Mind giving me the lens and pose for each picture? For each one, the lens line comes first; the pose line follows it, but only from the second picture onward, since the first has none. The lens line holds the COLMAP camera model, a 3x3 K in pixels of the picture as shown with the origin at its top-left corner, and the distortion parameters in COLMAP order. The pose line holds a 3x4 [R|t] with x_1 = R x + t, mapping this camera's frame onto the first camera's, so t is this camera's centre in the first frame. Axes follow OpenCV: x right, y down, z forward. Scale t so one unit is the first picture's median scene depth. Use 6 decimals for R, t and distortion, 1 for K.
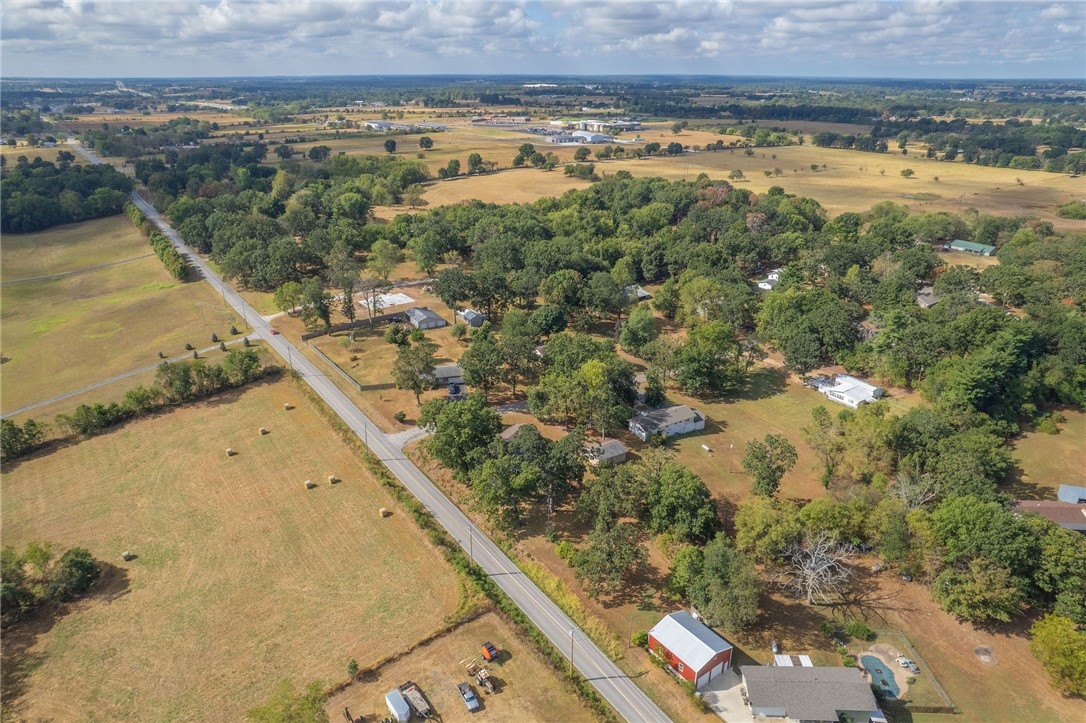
lens RADIAL K [[698.7, 0, 539.0], [0, 698.7, 350.6], [0, 0, 1]] dist [-0.059041, 0.049375]
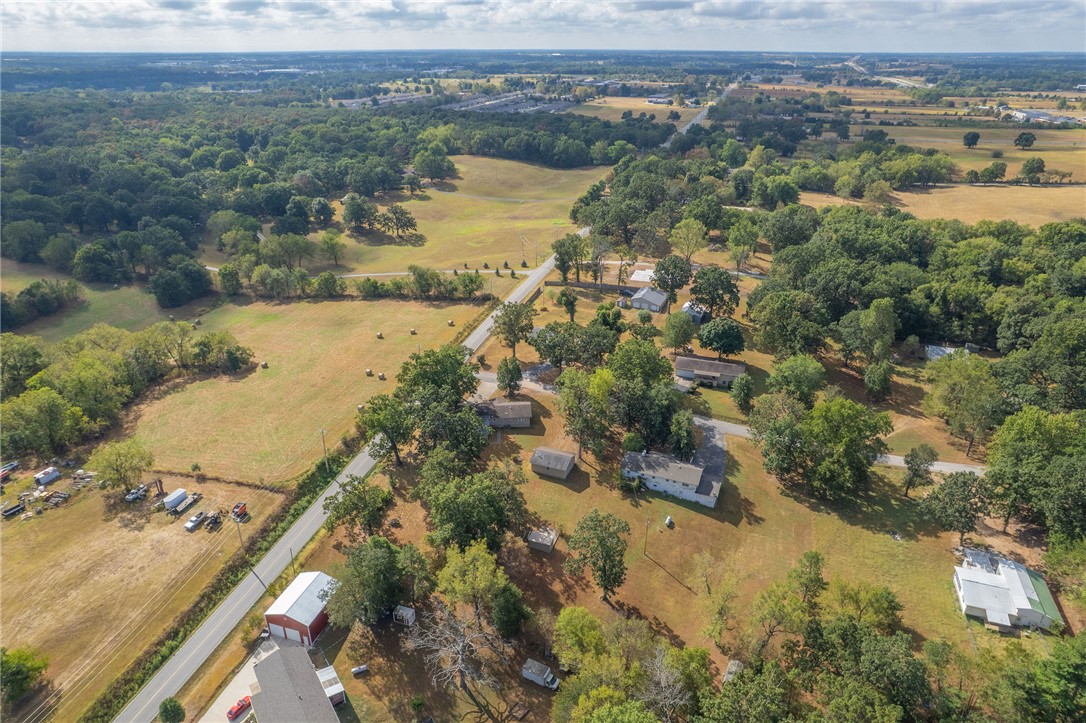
lens RADIAL K [[677.9, 0, 544.1], [0, 677.9, 350.7], [0, 0, 1]] dist [-0.053913, 0.048501]
pose [[0.606973, 0.330638, -0.722677, 0.577447], [-0.300694, 0.937289, 0.176276, -0.125277], [0.735641, 0.110310, 0.668330, 0.292962]]
